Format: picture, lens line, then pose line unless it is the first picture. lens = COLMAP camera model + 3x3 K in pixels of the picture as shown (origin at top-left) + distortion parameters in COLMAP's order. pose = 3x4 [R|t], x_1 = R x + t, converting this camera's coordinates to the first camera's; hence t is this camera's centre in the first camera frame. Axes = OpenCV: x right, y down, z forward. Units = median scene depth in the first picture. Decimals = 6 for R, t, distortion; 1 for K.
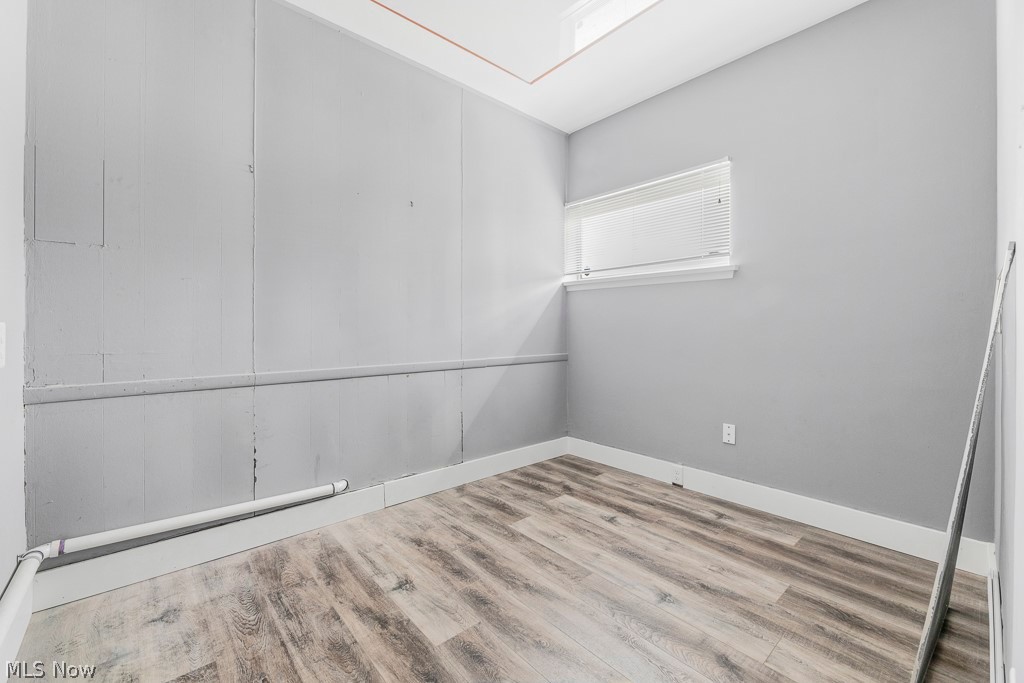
lens RADIAL K [[417.5, 0, 515.5], [0, 417.5, 324.8], [0, 0, 1]] dist [-0.001007, -0.000572]
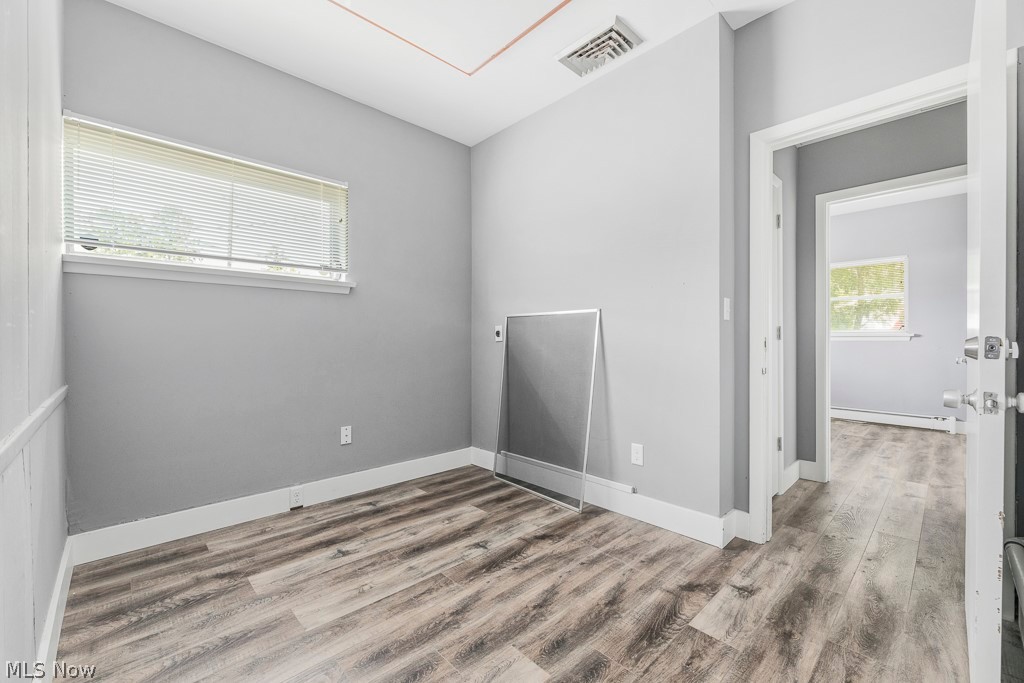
lens RADIAL K [[417.5, 0, 510.4], [0, 417.5, 341.2], [0, 0, 1]] dist [-0.001007, -0.000572]
pose [[-0.023130, -0.001246, 0.999732, -0.763355], [-0.006244, 0.999980, 0.001102, 0.011654], [-0.999713, -0.006217, -0.023138, 0.757820]]
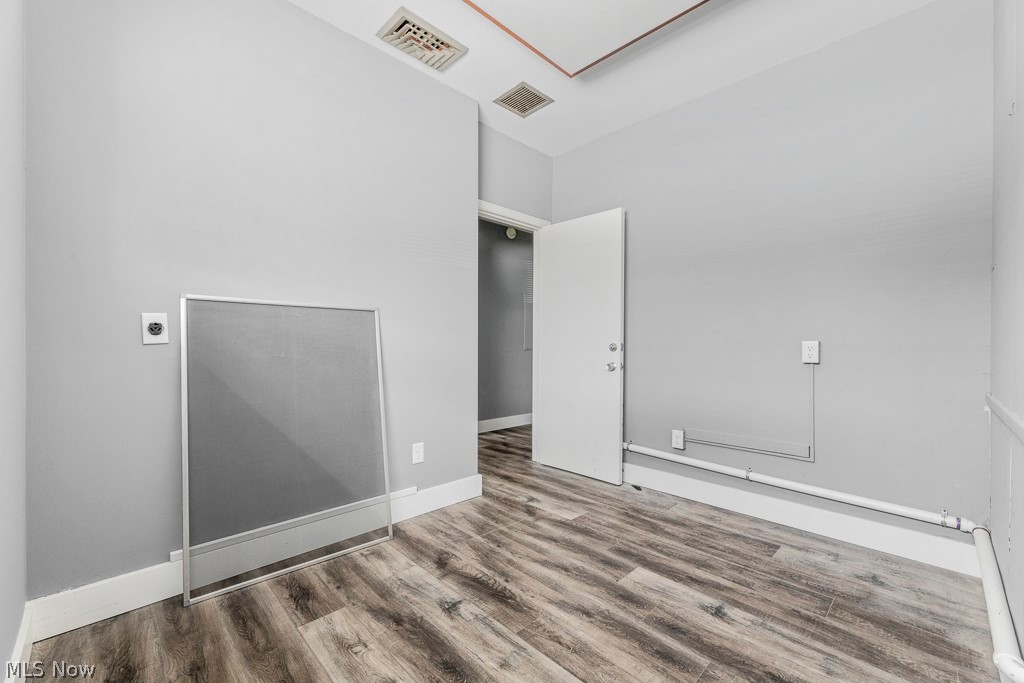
lens RADIAL K [[417.5, 0, 511.5], [0, 417.5, 346.2], [0, 0, 1]] dist [-0.001007, -0.000572]
pose [[-0.999227, -0.004609, -0.039033, 0.203456], [-0.004470, 0.999983, -0.003638, 0.018855], [0.039049, -0.003461, -0.999231, 1.629823]]
